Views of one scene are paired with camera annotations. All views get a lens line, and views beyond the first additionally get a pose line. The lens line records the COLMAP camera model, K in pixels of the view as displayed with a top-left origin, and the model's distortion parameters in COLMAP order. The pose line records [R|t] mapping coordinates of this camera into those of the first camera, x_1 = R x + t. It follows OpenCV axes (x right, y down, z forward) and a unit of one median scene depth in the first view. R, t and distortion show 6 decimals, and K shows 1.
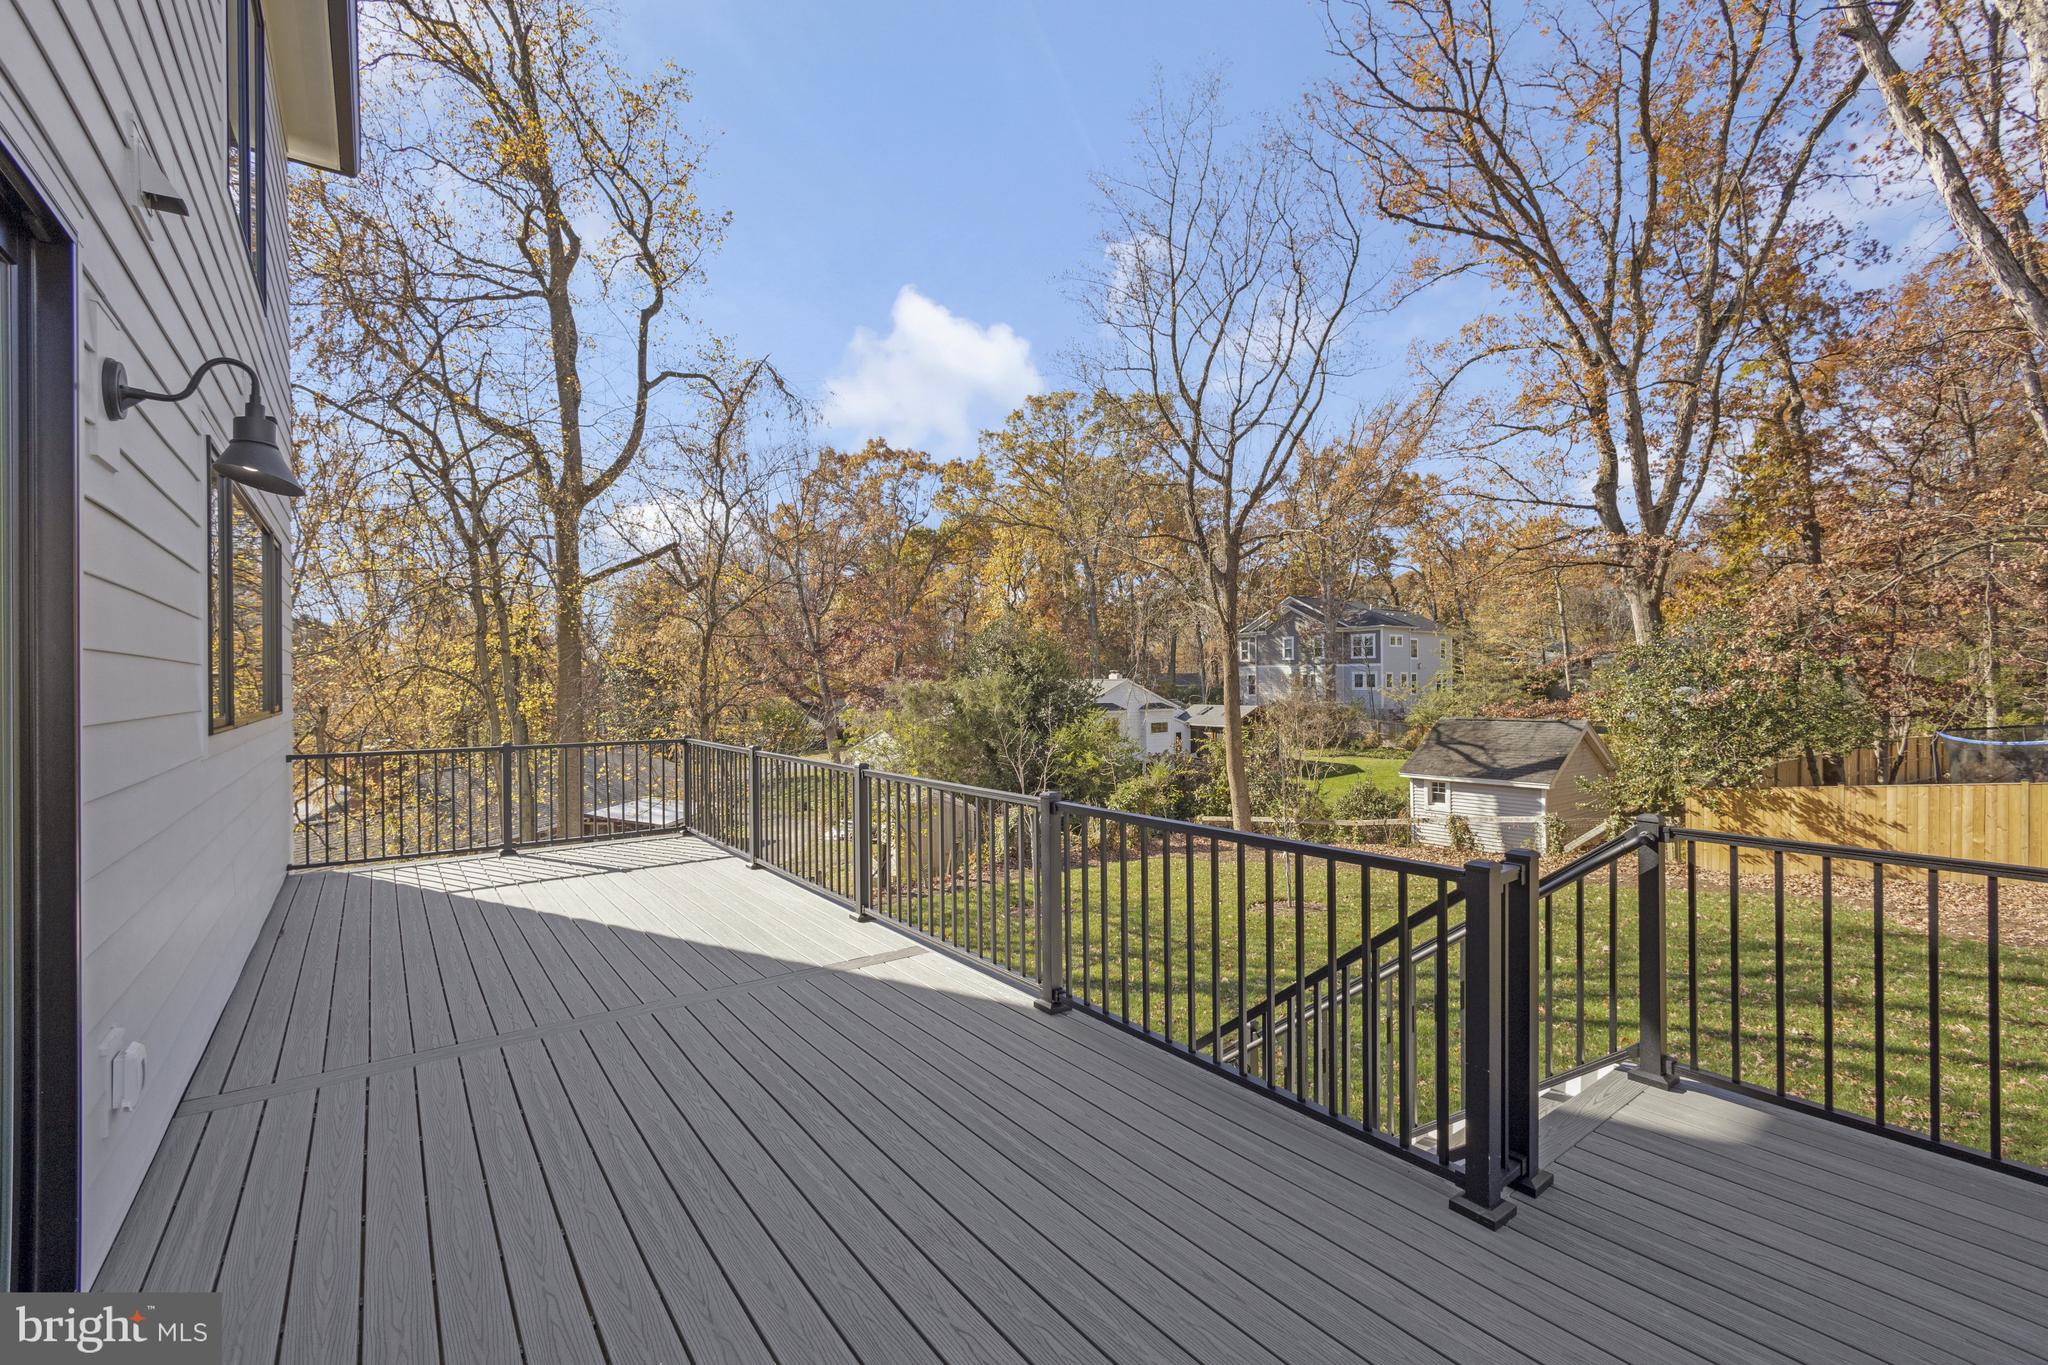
lens RADIAL K [[913.4, 0, 1024.0], [0, 913.4, 682.5], [0, 0, 1]] dist [-0.001090, -0.000177]
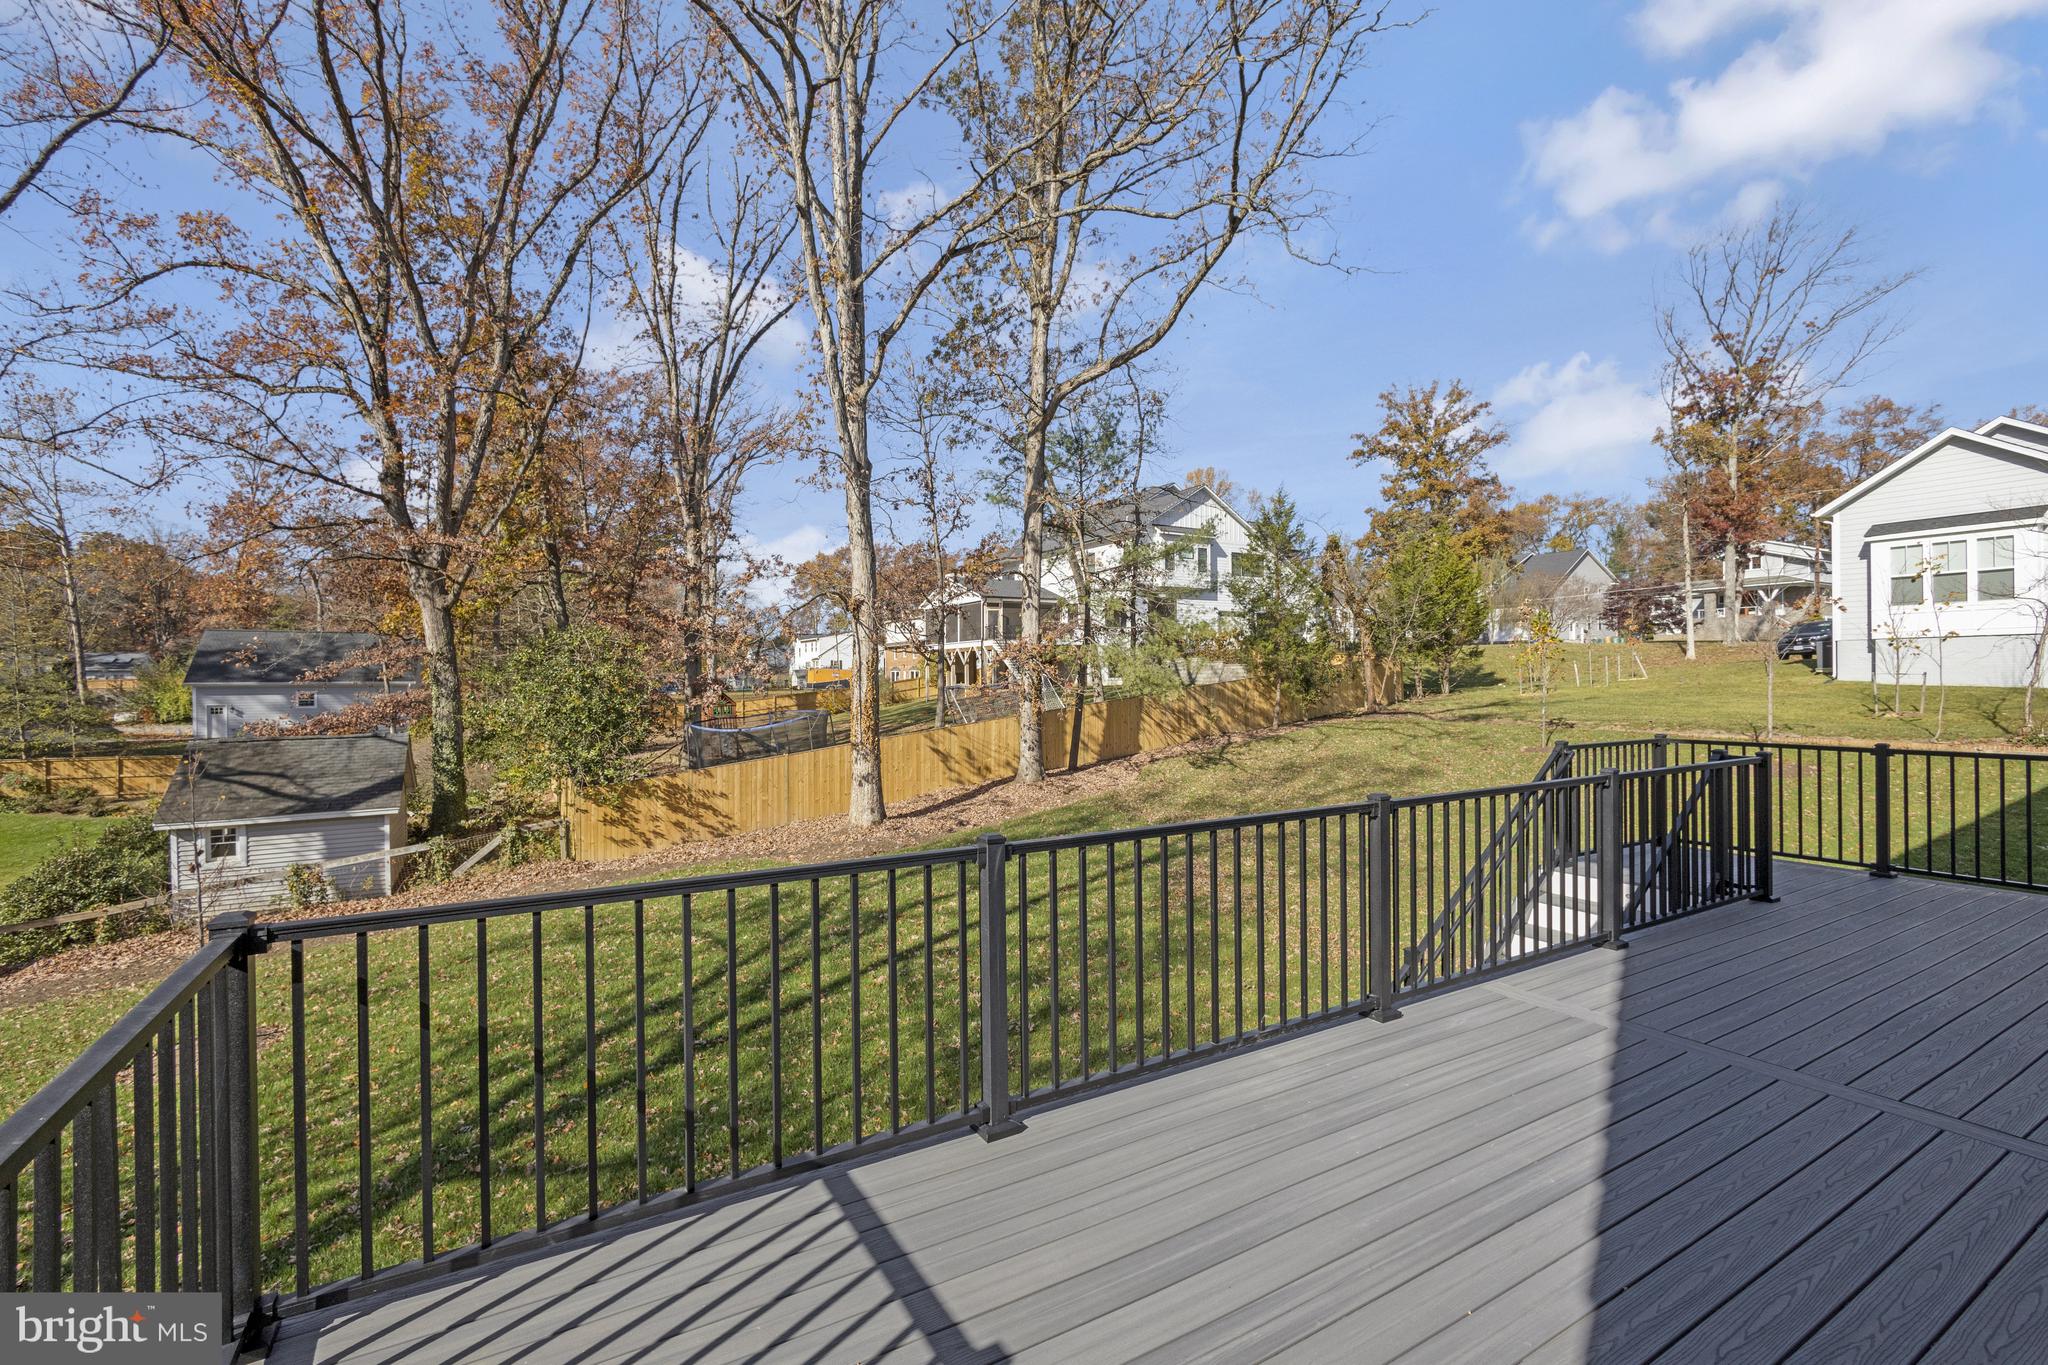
lens RADIAL K [[913.4, 0, 1024.0], [0, 913.4, 682.5], [0, 0, 1]] dist [-0.001090, -0.000177]
pose [[0.090751, 0.001300, 0.995873, -0.221930], [0.012219, 0.999922, -0.002419, 0.001121], [-0.995799, 0.012388, 0.090728, 0.298492]]
